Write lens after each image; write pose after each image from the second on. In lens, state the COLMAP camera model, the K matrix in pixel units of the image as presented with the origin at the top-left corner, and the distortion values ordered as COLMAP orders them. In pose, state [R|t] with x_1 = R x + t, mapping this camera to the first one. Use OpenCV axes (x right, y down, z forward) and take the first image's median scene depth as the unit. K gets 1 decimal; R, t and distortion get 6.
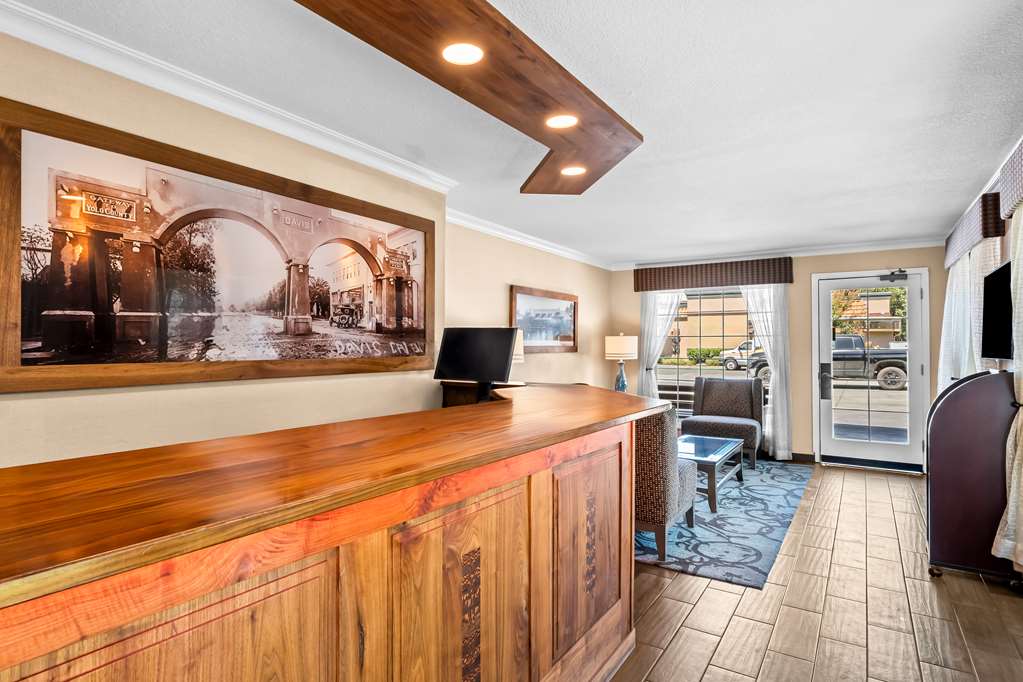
lens RADIAL K [[523.7, 0, 514.7], [0, 523.7, 347.5], [0, 0, 1]] dist [0.005975, 0.001335]
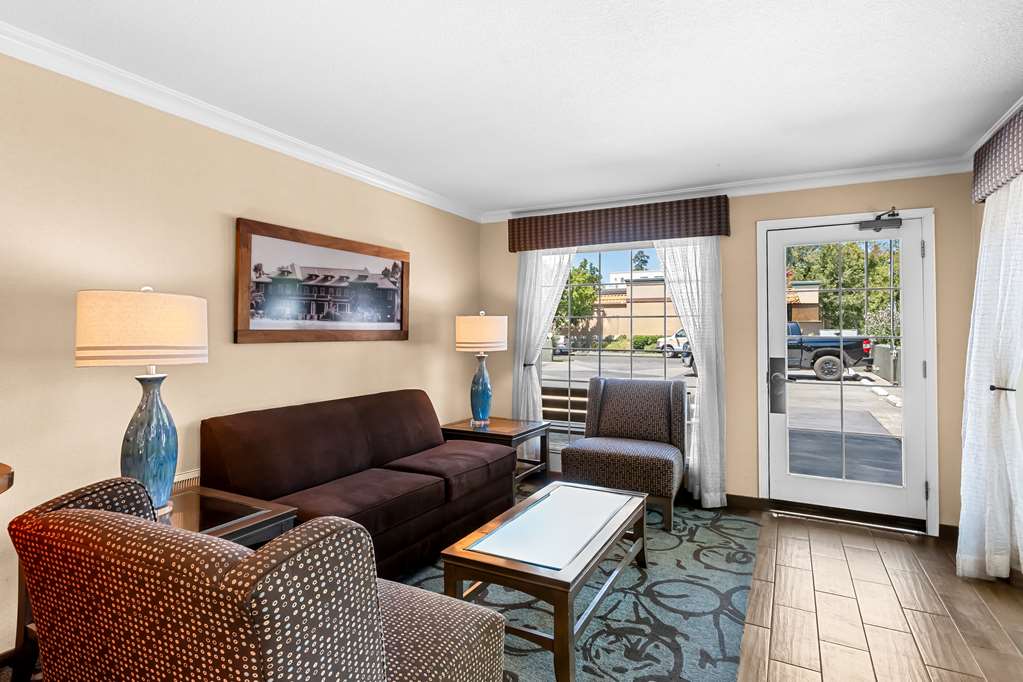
lens RADIAL K [[523.7, 0, 509.5], [0, 523.7, 332.4], [0, 0, 1]] dist [0.005975, 0.001335]
pose [[0.995601, 0.002552, 0.093661, 0.189911], [-0.002210, 0.999991, -0.003756, 0.001697], [-0.093670, 0.003533, 0.995597, 0.362861]]
